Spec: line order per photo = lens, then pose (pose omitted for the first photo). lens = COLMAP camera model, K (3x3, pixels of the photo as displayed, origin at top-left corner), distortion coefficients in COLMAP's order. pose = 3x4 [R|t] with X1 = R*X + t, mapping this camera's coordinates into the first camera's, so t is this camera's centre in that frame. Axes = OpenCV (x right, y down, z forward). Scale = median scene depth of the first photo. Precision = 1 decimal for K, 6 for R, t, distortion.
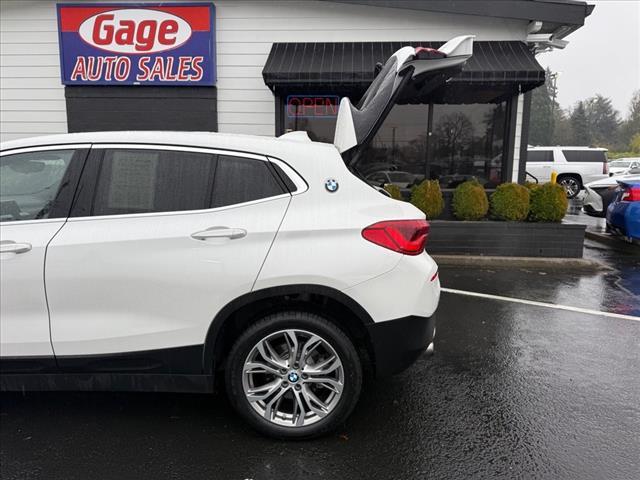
lens RADIAL K [[459.4, 0, 320.4], [0, 459.4, 229.6], [0, 0, 1]] dist [0.076883, -0.121281]
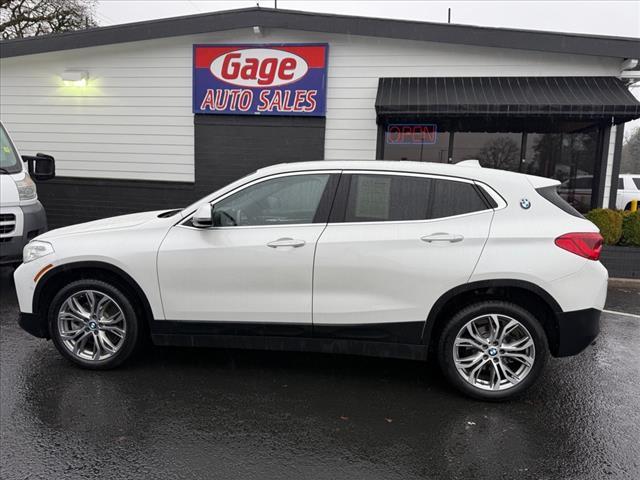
lens RADIAL K [[455.5, 0, 319.8], [0, 455.5, 236.1], [0, 0, 1]] dist [0.072275, -0.089903]
pose [[0.995455, 0.032891, -0.089369, -0.155935], [-0.035686, 0.998917, -0.029858, 0.019028], [0.088290, 0.032912, 0.995551, -0.118300]]
